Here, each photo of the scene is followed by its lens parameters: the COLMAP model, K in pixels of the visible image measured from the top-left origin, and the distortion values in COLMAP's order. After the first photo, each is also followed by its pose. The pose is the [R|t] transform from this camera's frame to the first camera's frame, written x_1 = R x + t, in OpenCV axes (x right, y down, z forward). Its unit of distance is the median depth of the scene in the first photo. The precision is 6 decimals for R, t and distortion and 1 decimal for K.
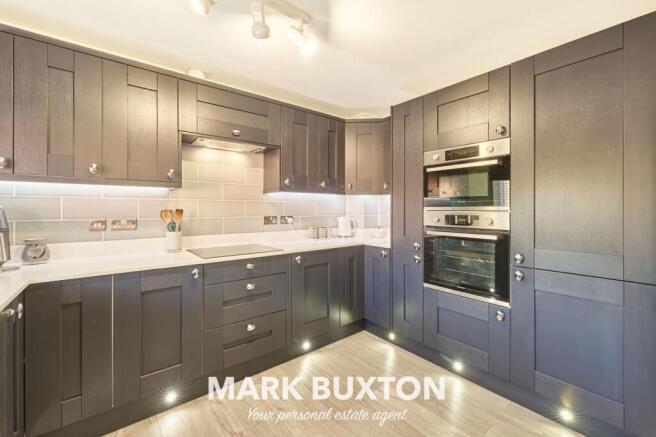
lens RADIAL K [[273.7, 0, 329.1], [0, 273.7, 209.6], [0, 0, 1]] dist [-0.000569, -0.000083]
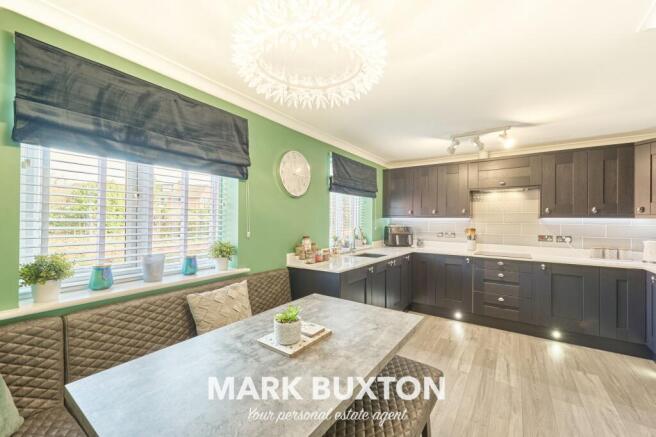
lens RADIAL K [[263.7, 0, 330.6], [0, 263.7, 218.6], [0, 0, 1]] dist [0.000065, -0.000043]
pose [[0.272478, -0.004755, -0.962150, 0.849561], [-0.011560, 0.999899, -0.008215, -0.039788], [0.962092, 0.013361, 0.272396, -0.402616]]
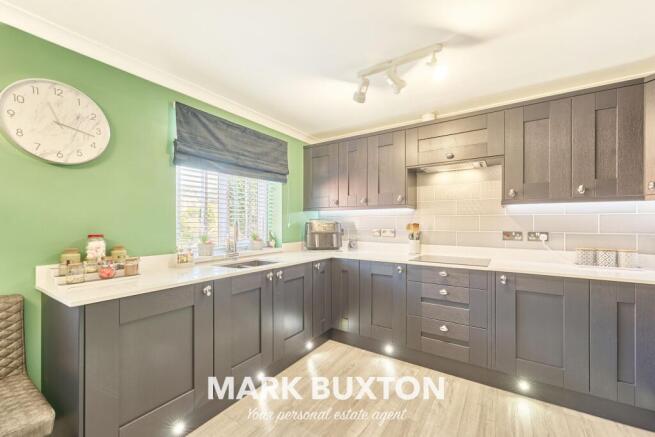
lens RADIAL K [[268.9, 0, 327.4], [0, 268.9, 222.5], [0, 0, 1]] dist [-0.000708, -0.000163]
pose [[0.295049, -0.002440, -0.955479, 0.530948], [-0.003692, 0.999986, -0.003694, -0.000083], [0.955475, 0.004617, 0.295036, 0.179045]]
